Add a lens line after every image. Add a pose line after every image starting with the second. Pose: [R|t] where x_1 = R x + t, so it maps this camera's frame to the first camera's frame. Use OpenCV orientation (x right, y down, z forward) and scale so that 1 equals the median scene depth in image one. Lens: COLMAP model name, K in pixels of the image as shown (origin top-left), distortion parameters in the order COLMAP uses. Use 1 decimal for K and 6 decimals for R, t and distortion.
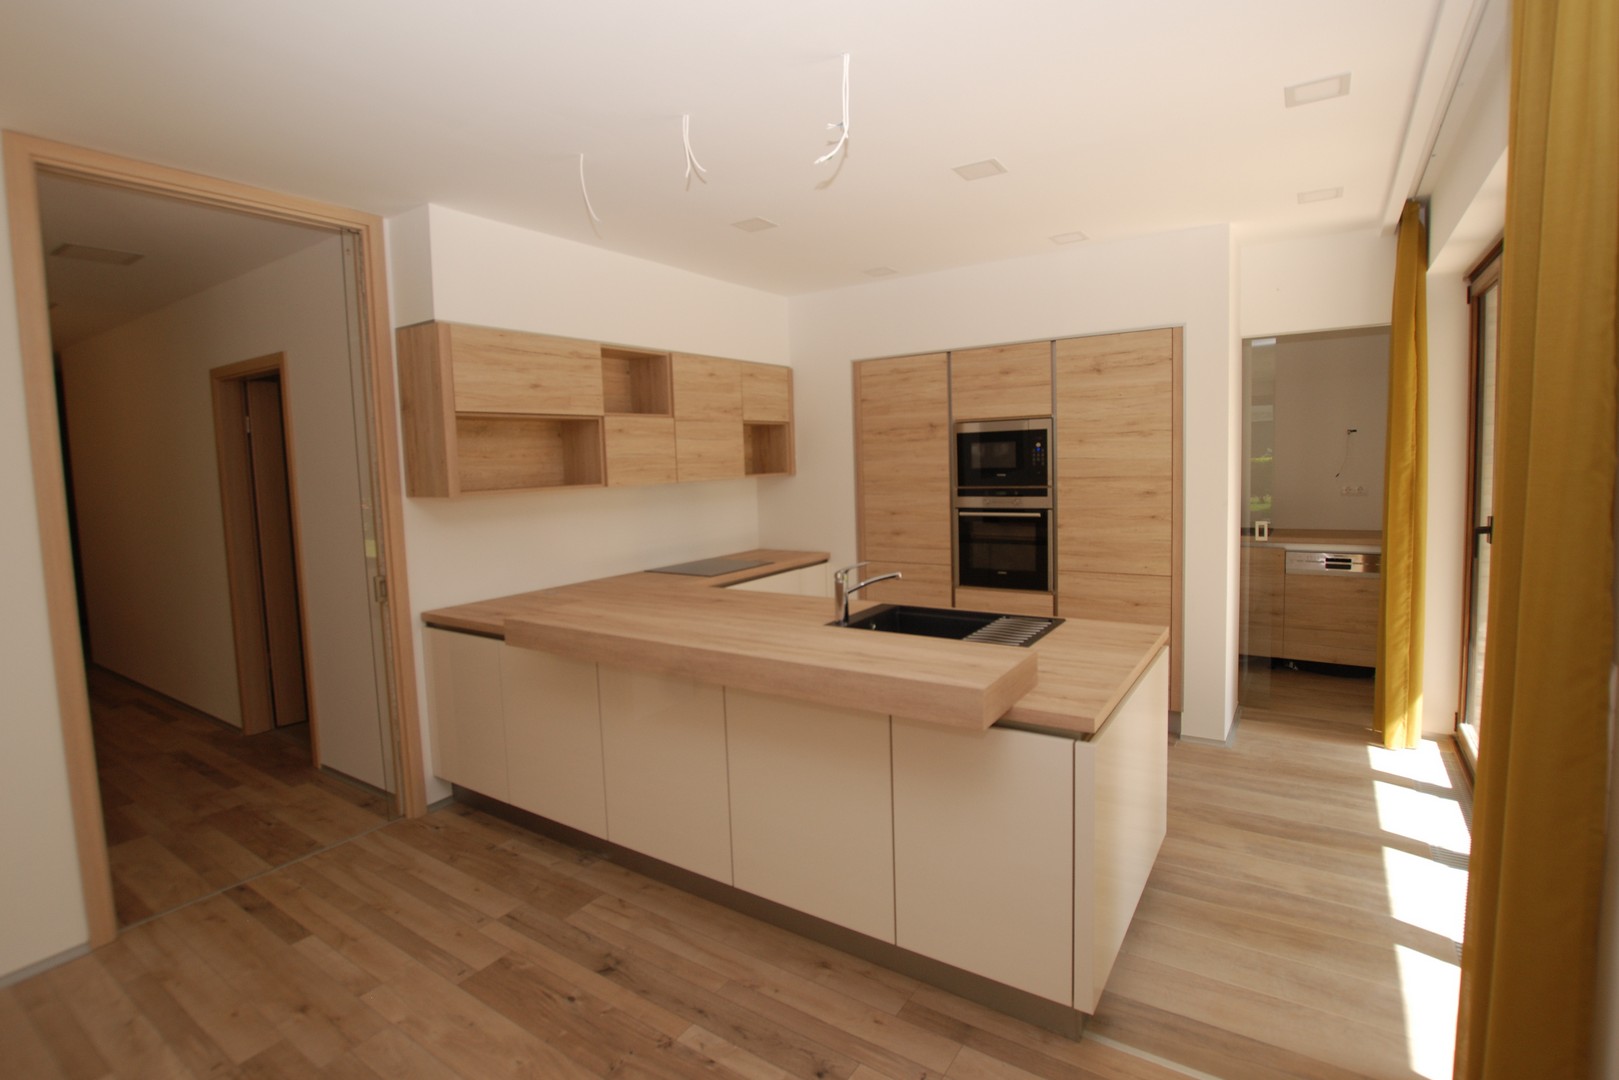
lens RADIAL K [[766.0, 0, 813.0], [0, 766.0, 530.1], [0, 0, 1]] dist [-0.036435, 0.001330]
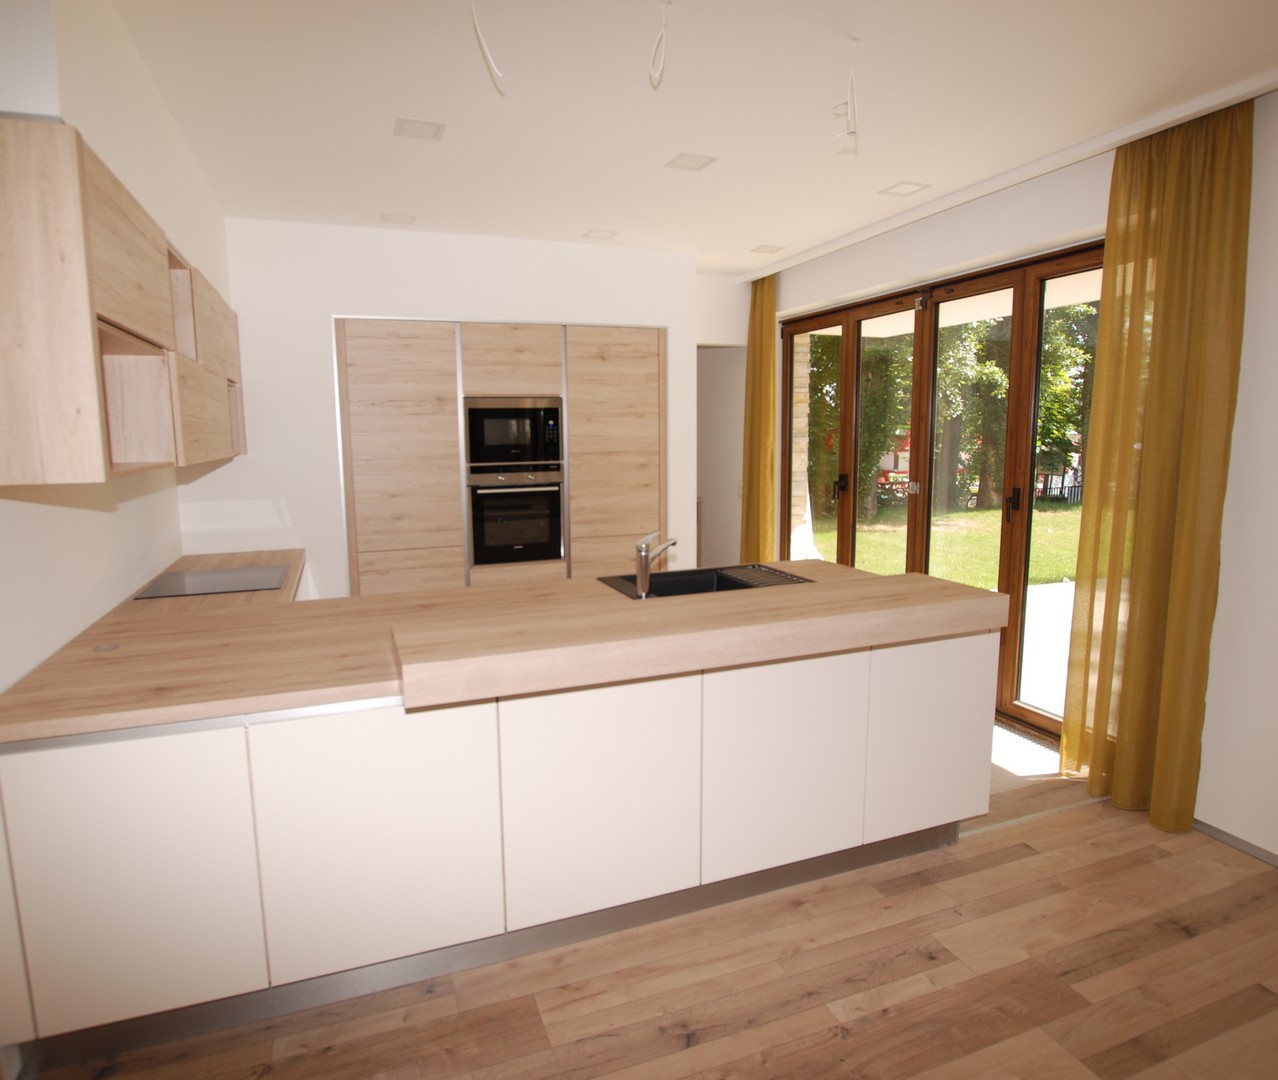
lens RADIAL K [[739.4, 0, 630.8], [0, 739.4, 539.7], [0, 0, 1]] dist [-0.037691, 0.008971]
pose [[0.589738, -0.094446, 0.802053, -0.498317], [0.067708, 0.995424, 0.067431, -0.011578], [-0.804751, 0.014539, 0.593434, 0.315005]]
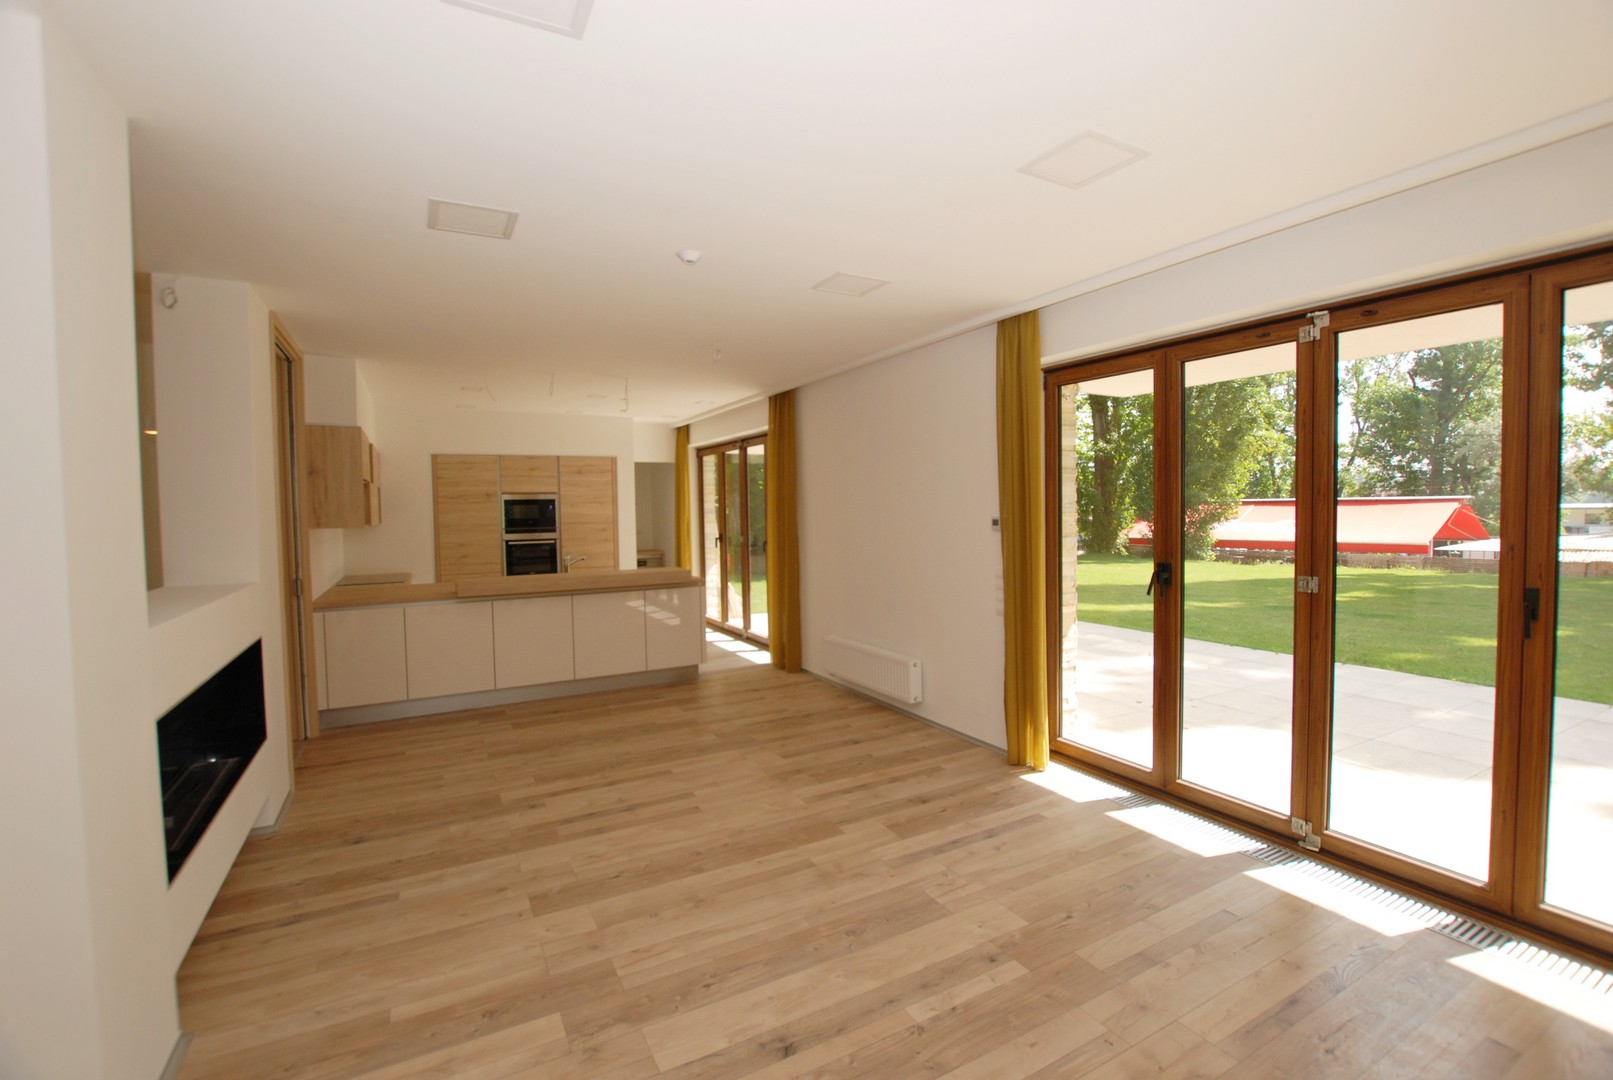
lens RADIAL K [[730.3, 0, 820.9], [0, 730.3, 544.0], [0, 0, 1]] dist [-0.014948, -0.000500]
pose [[0.456484, -0.019880, 0.889510, -1.131363], [0.083360, 0.996308, -0.020512, 0.087812], [-0.885818, 0.083512, 0.456456, -0.516122]]
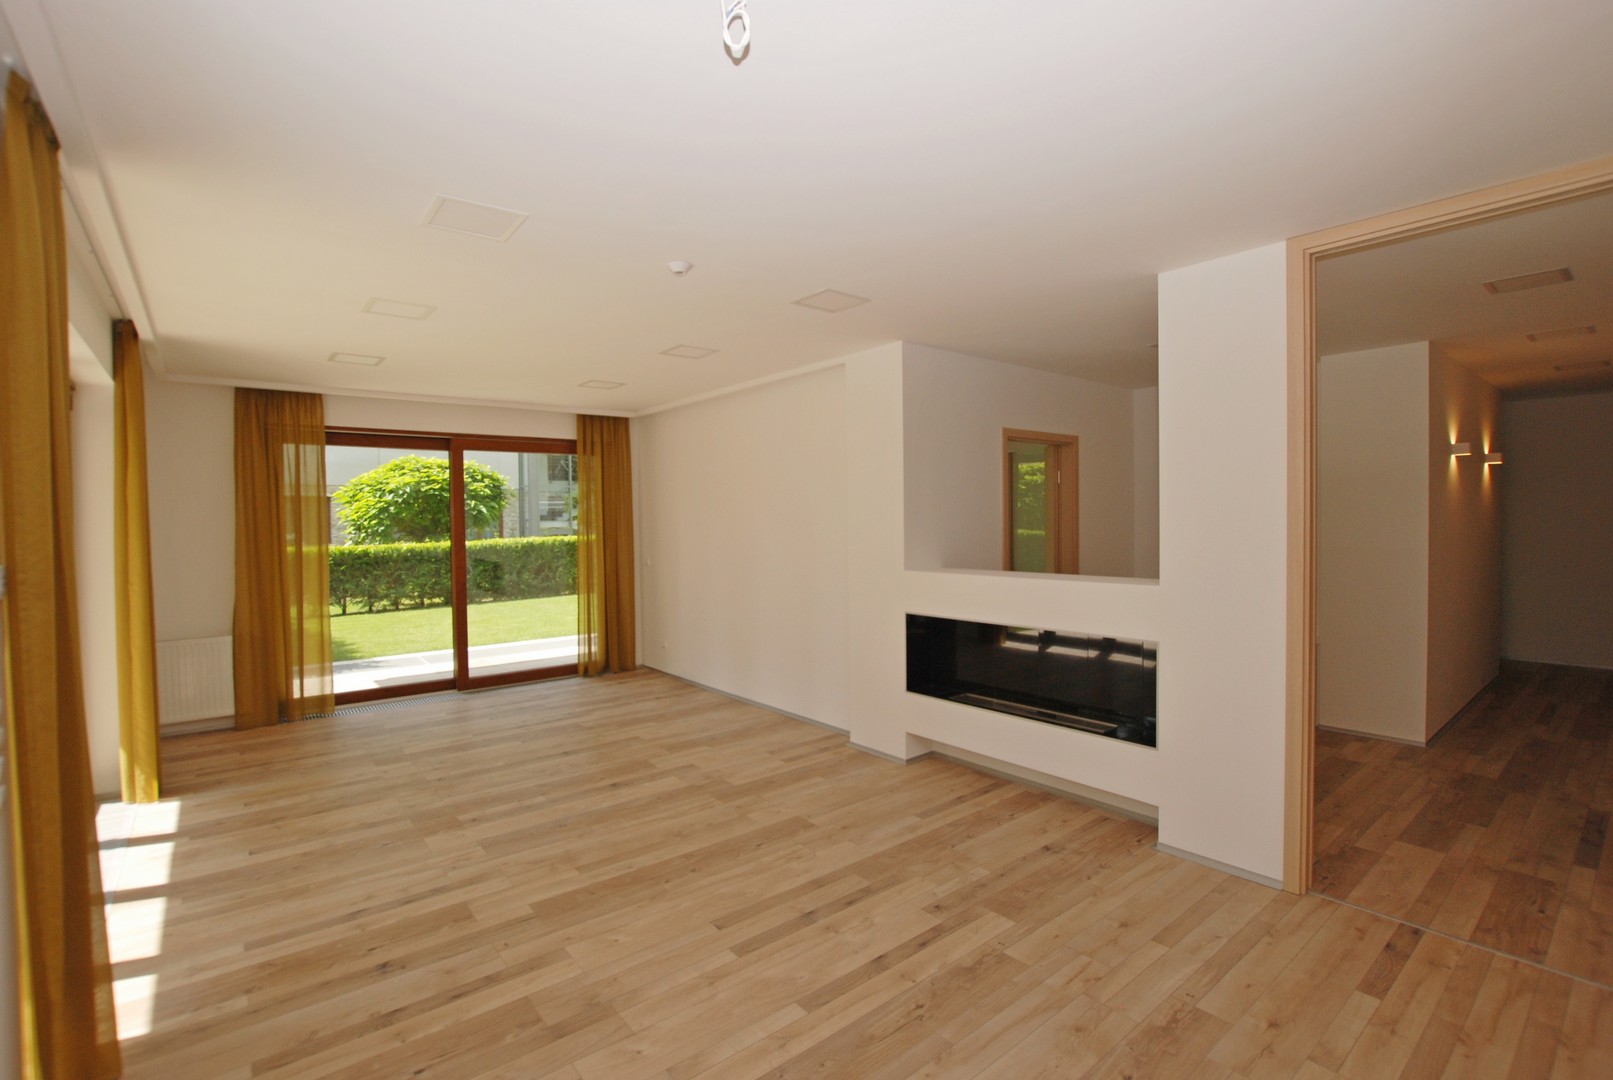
lens RADIAL K [[730.3, 0, 817.3], [0, 730.3, 535.9], [0, 0, 1]] dist [-0.014948, -0.000500]
pose [[-0.288440, 0.059253, -0.955663, 0.218514], [-0.064631, 0.994602, 0.081174, -0.038758], [0.955314, 0.085179, -0.283053, 0.324009]]
